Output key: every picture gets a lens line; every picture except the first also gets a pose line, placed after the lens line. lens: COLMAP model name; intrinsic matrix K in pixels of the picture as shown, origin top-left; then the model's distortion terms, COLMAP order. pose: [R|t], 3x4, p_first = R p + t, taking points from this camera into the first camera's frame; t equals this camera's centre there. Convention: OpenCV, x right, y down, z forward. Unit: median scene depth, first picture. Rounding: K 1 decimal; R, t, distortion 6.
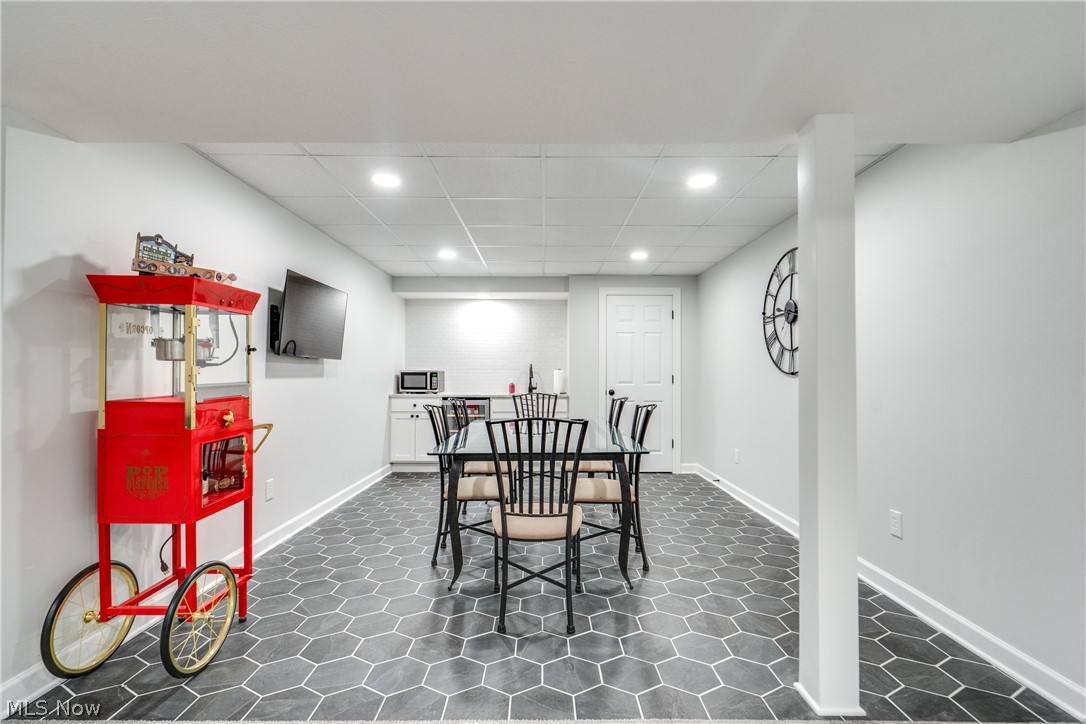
lens RADIAL K [[497.3, 0, 542.6], [0, 497.3, 366.0], [0, 0, 1]] dist [-0.005775, 0.000708]
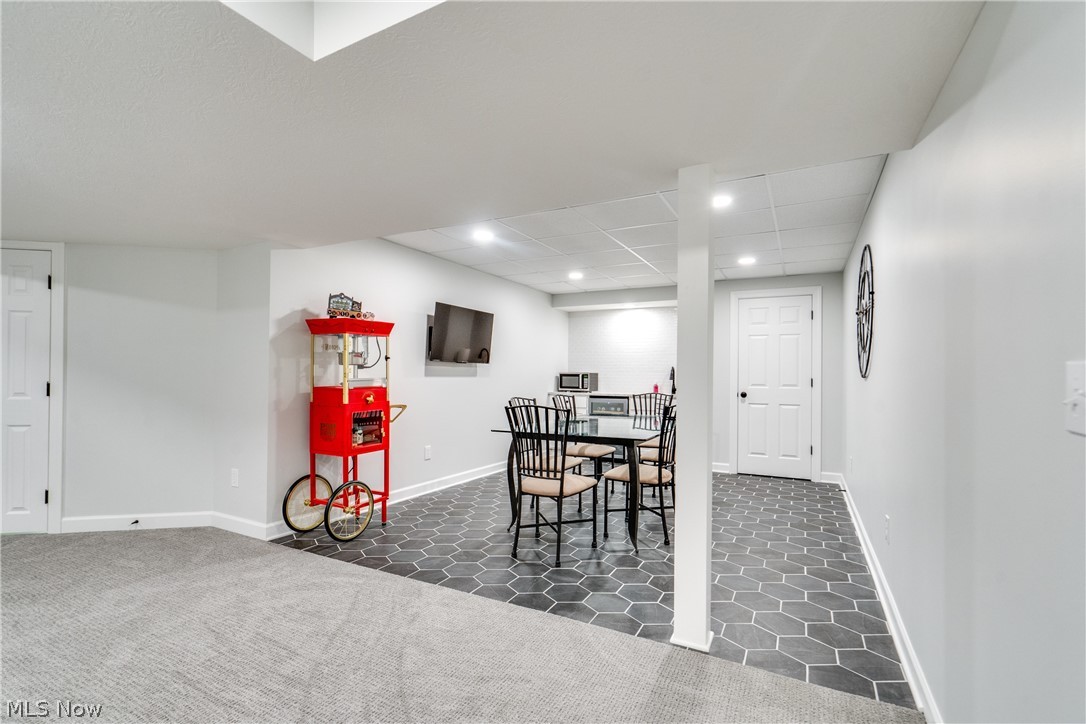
lens RADIAL K [[497.3, 0, 544.5], [0, 497.3, 365.7], [0, 0, 1]] dist [-0.005775, 0.000708]
pose [[0.887012, -0.001857, -0.461743, 0.642236], [-0.001087, 0.999981, -0.006109, 0.001375], [0.461746, 0.005921, 0.886993, -0.214376]]
